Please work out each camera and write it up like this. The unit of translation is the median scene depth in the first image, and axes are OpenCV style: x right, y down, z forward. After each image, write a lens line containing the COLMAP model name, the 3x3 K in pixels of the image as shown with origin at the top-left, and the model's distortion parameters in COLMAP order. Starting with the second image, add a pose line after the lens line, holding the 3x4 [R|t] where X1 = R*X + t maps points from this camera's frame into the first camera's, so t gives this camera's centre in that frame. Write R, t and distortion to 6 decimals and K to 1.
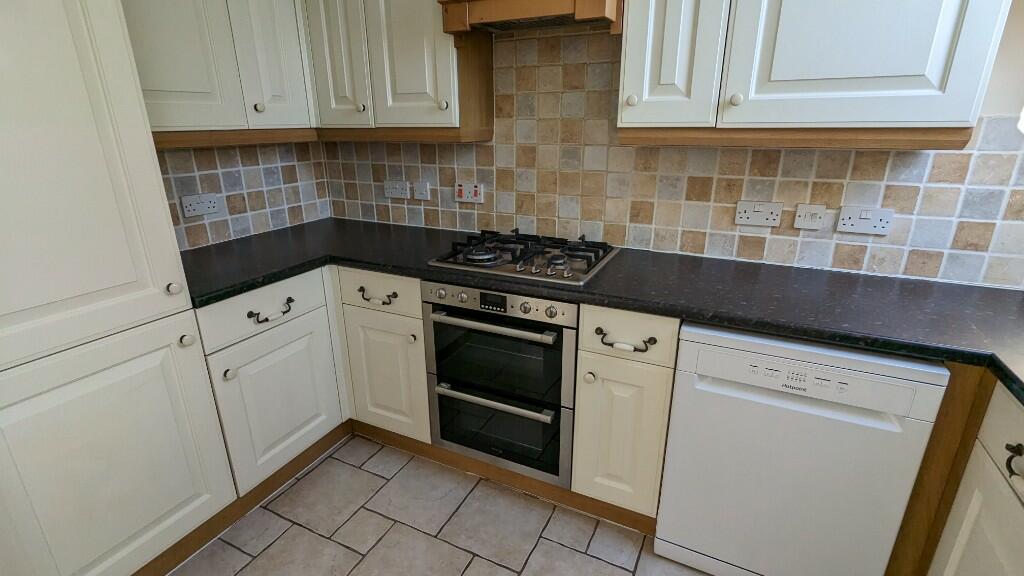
lens RADIAL K [[485.2, 0, 506.9], [0, 485.2, 289.2], [0, 0, 1]] dist [0.002705, -0.002944]
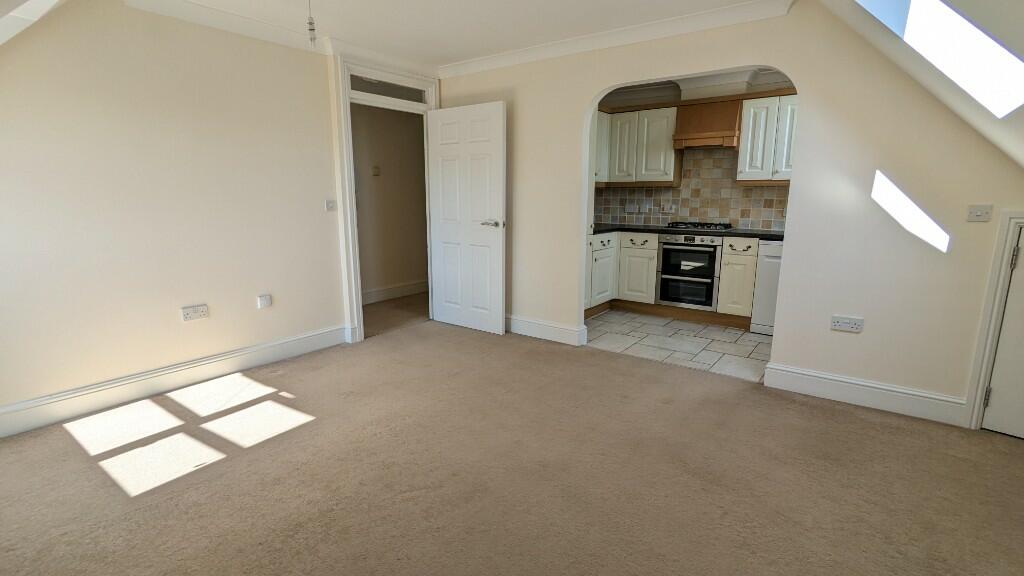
lens RADIAL K [[485.2, 0, 501.8], [0, 485.2, 286.7], [0, 0, 1]] dist [0.002705, -0.002944]
pose [[0.981737, 0.042713, -0.185384, -0.513001], [-0.068661, 0.988342, -0.135892, 0.688806], [0.177418, 0.146139, 0.973225, -1.735536]]
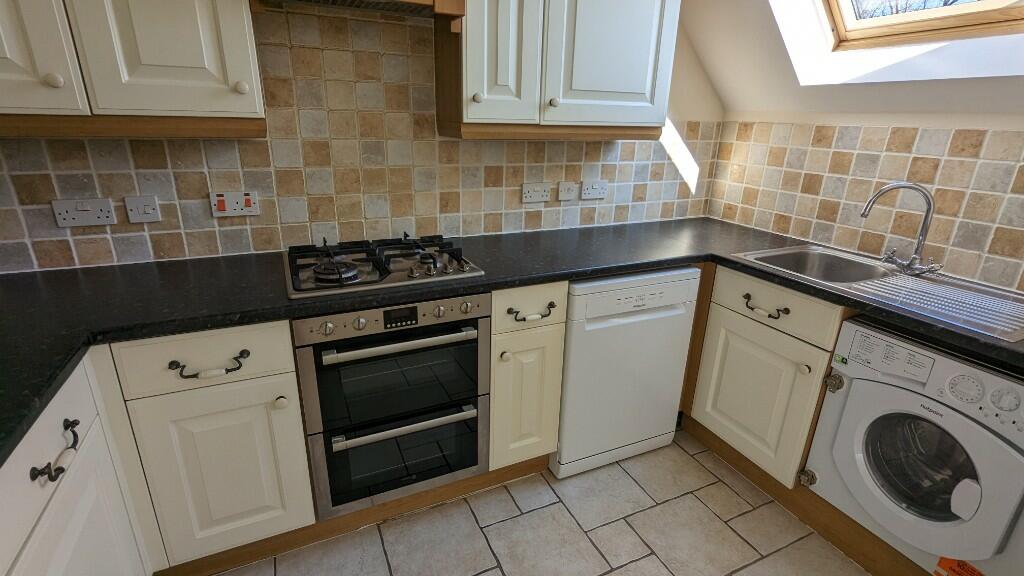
lens RADIAL K [[485.2, 0, 515.0], [0, 485.2, 289.8], [0, 0, 1]] dist [0.002705, -0.002944]
pose [[0.616781, -0.242641, 0.748803, -0.500431], [0.229457, 0.965410, 0.123829, -0.075841], [-0.752948, 0.095443, 0.651122, 0.229828]]
